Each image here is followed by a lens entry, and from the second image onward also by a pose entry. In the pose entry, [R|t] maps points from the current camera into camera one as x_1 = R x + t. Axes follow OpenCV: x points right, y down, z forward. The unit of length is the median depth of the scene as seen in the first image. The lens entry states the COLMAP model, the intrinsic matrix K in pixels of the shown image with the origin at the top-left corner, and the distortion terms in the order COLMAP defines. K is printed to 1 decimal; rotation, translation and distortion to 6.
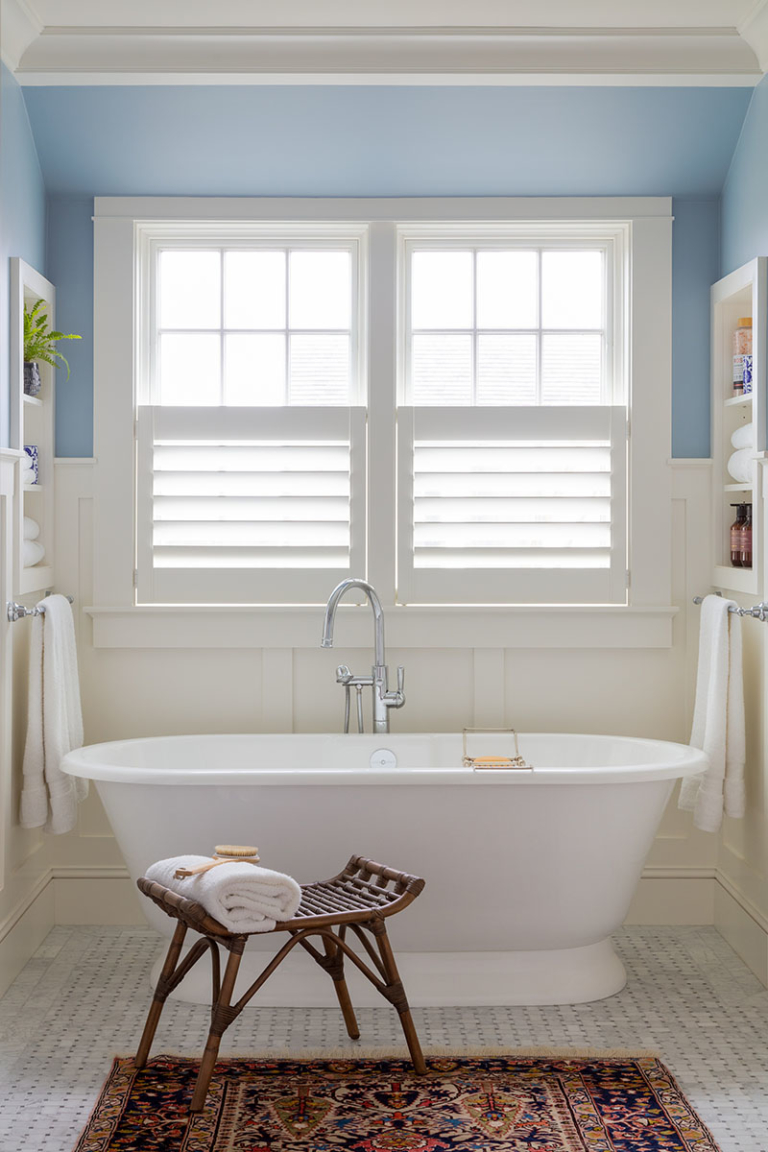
lens RADIAL K [[1816.7, 0, 384.0], [0, 1816.7, 576.0], [0, 0, 1]] dist [0.035438, -0.927896]
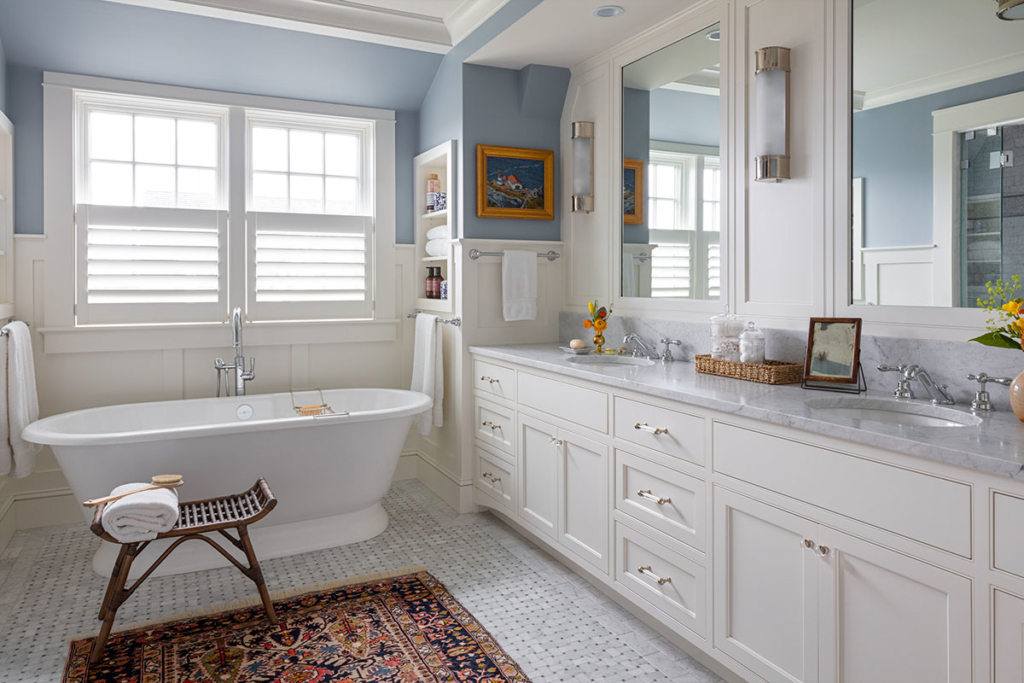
lens RADIAL K [[710.0, 0, 532.4], [0, 710.0, 295.1], [0, 0, 1]] dist [-0.011562, 0.003153]
pose [[0.894027, -0.008643, 0.447930, -0.059075], [0.014381, 0.999852, -0.009412, 0.000000], [-0.447782, 0.014856, 0.894019, 0.275059]]
